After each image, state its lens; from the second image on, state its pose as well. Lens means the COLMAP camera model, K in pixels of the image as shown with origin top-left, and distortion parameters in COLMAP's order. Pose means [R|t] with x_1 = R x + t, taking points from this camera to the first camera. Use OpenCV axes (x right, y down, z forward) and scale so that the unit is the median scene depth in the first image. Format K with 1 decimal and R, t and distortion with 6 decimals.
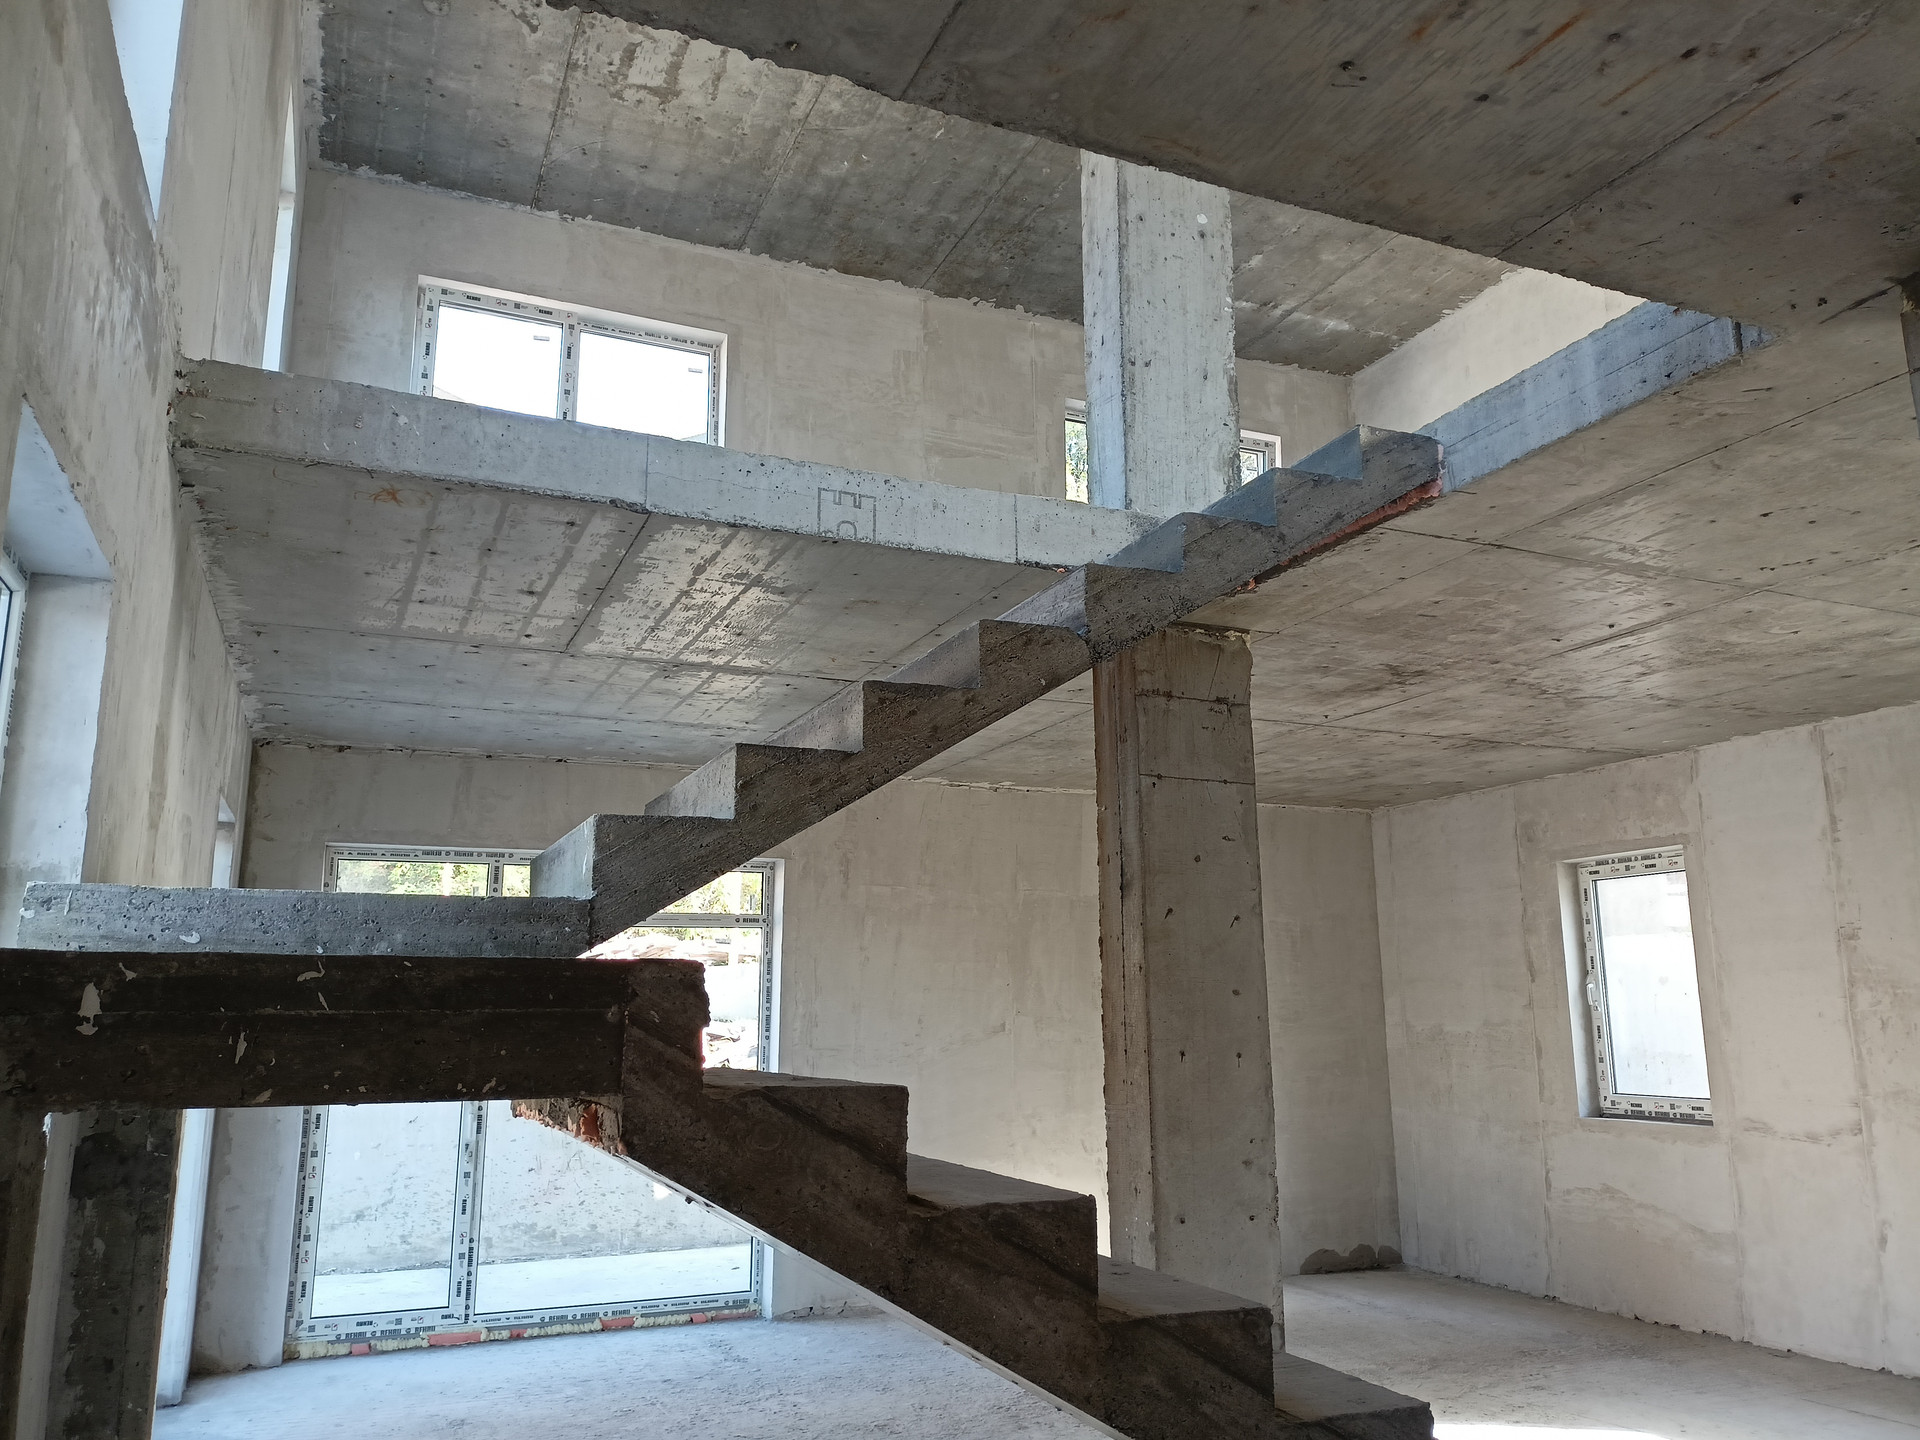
lens RADIAL K [[1424.3, 0, 961.9], [0, 1424.3, 706.5], [0, 0, 1]] dist [0.013515, -0.001395]
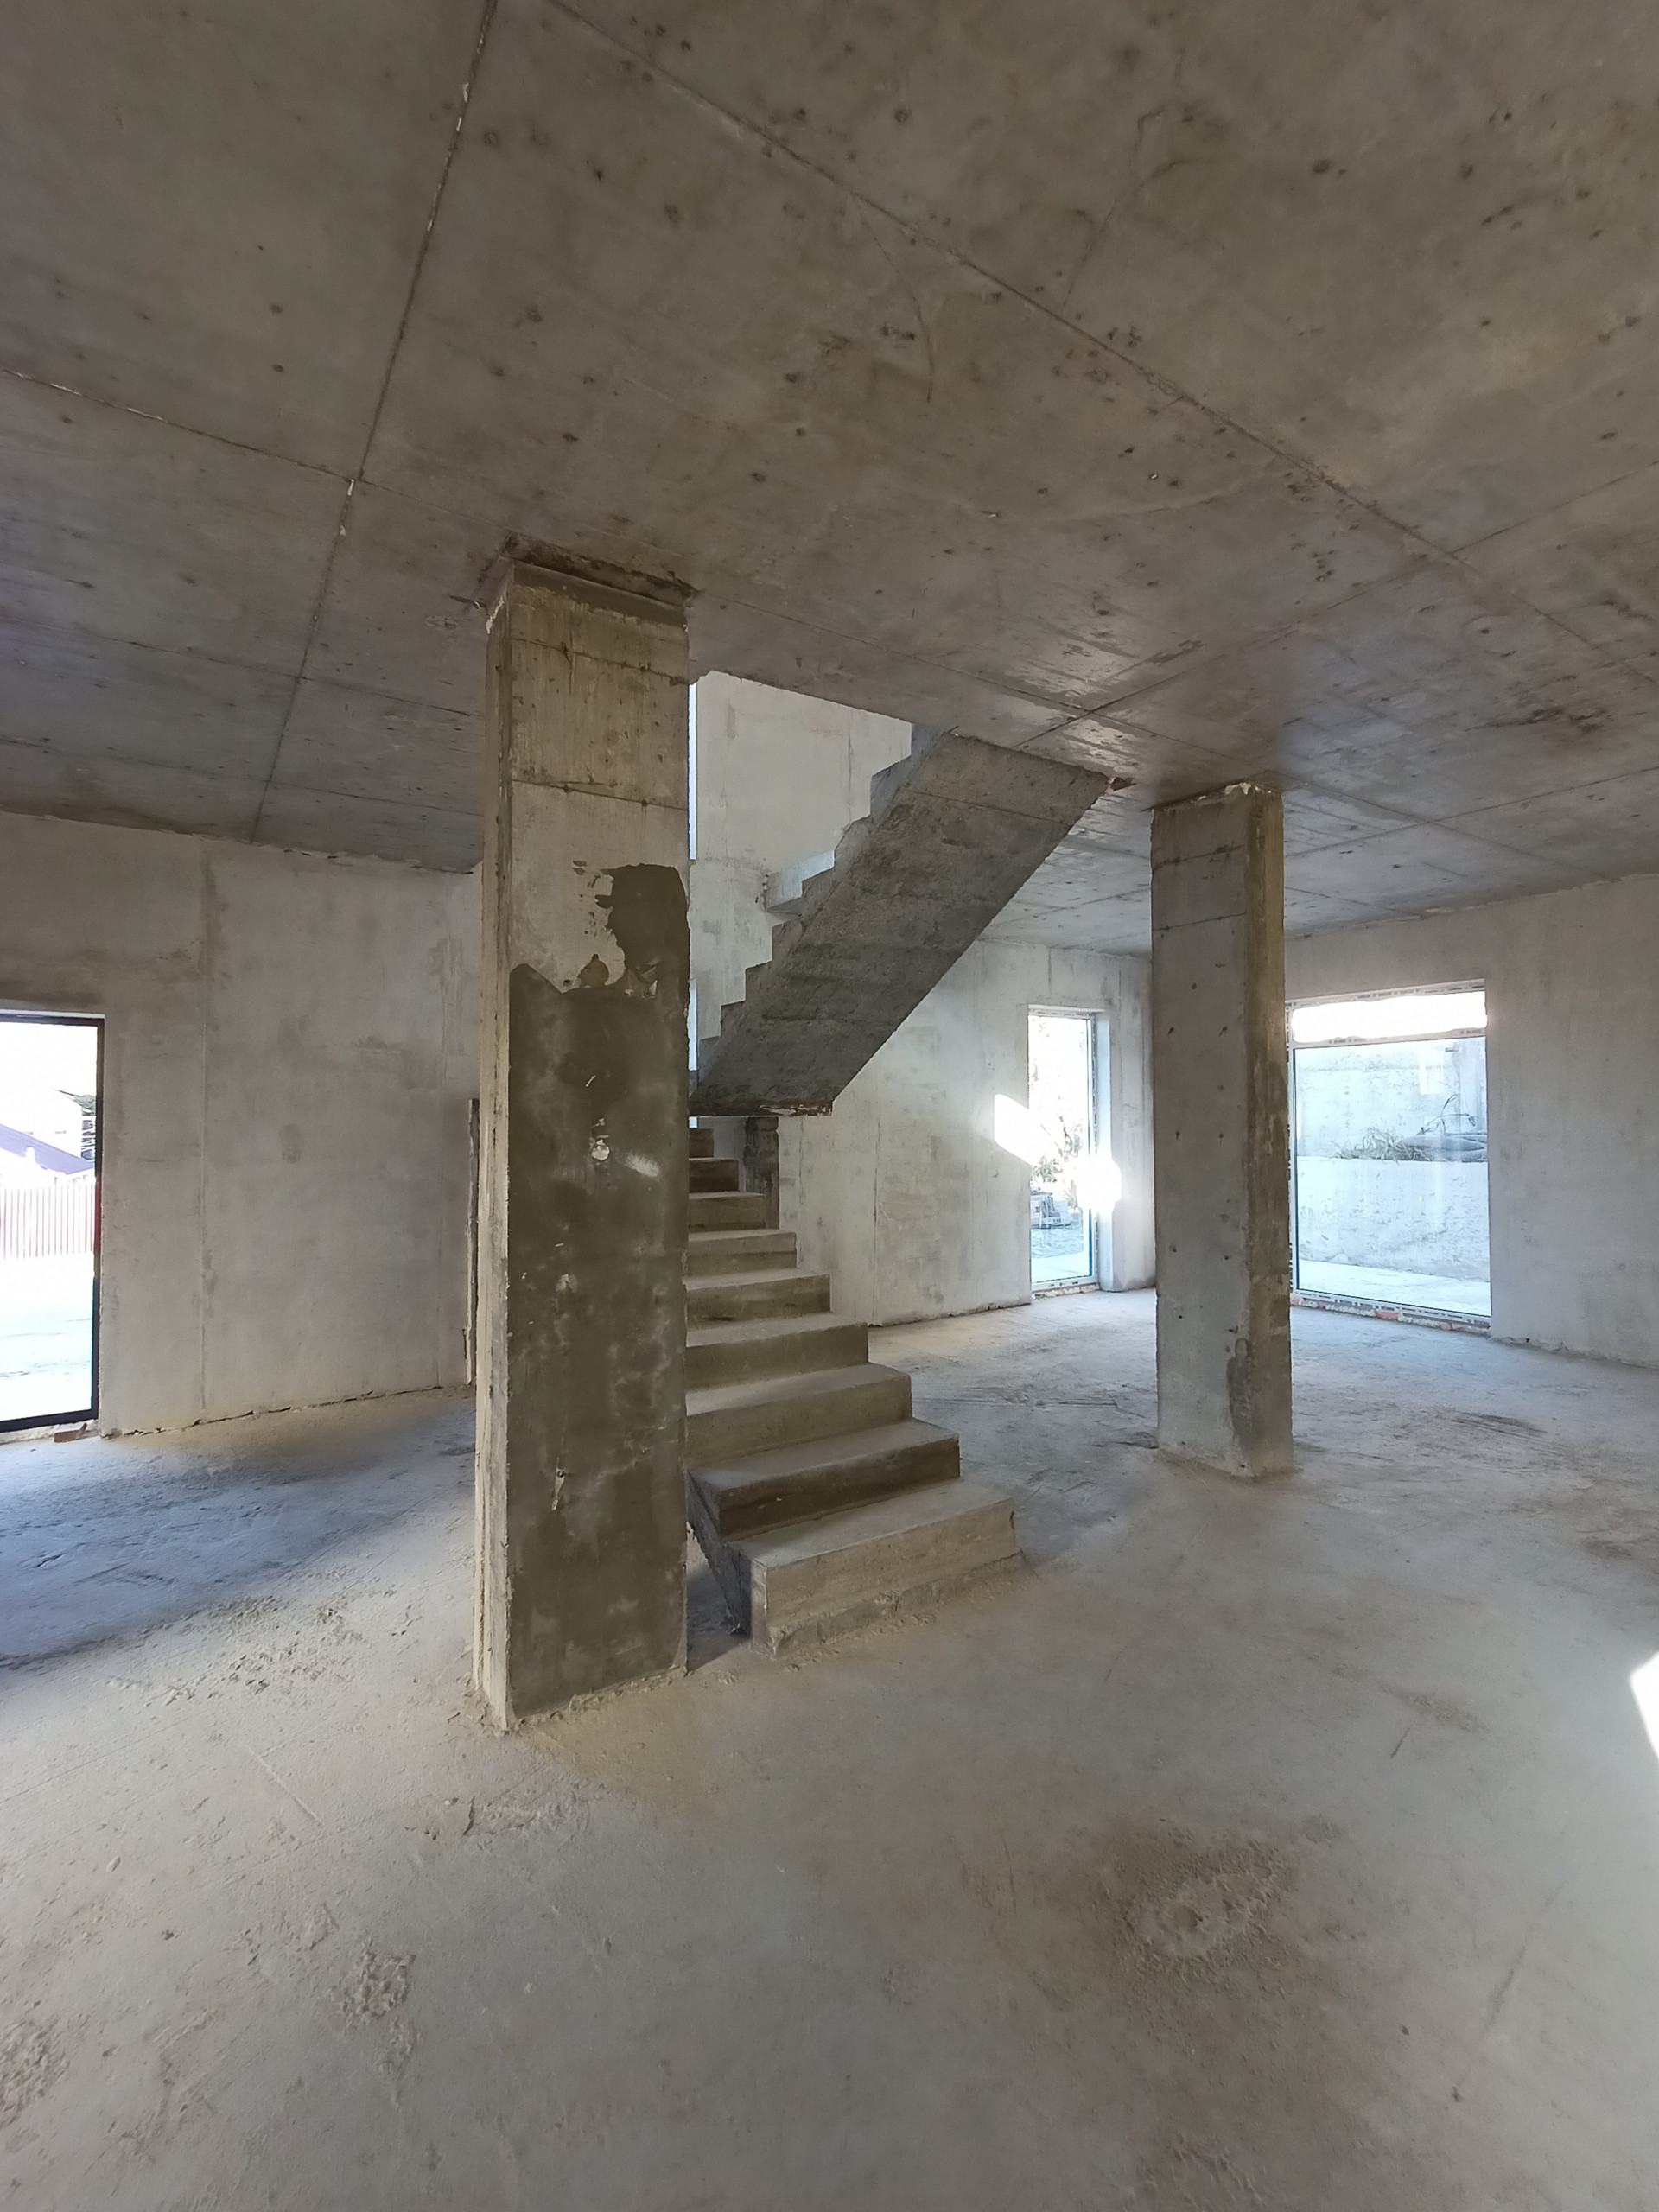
lens RADIAL K [[998.9, 0, 826.0], [0, 998.9, 1101.5], [0, 0, 1]] dist [0.000464, -0.000125]
pose [[0.167760, -0.010987, -0.985767, 0.746971], [0.213779, 0.976549, 0.025497, 0.086302], [0.962370, -0.215013, 0.166175, 0.384928]]
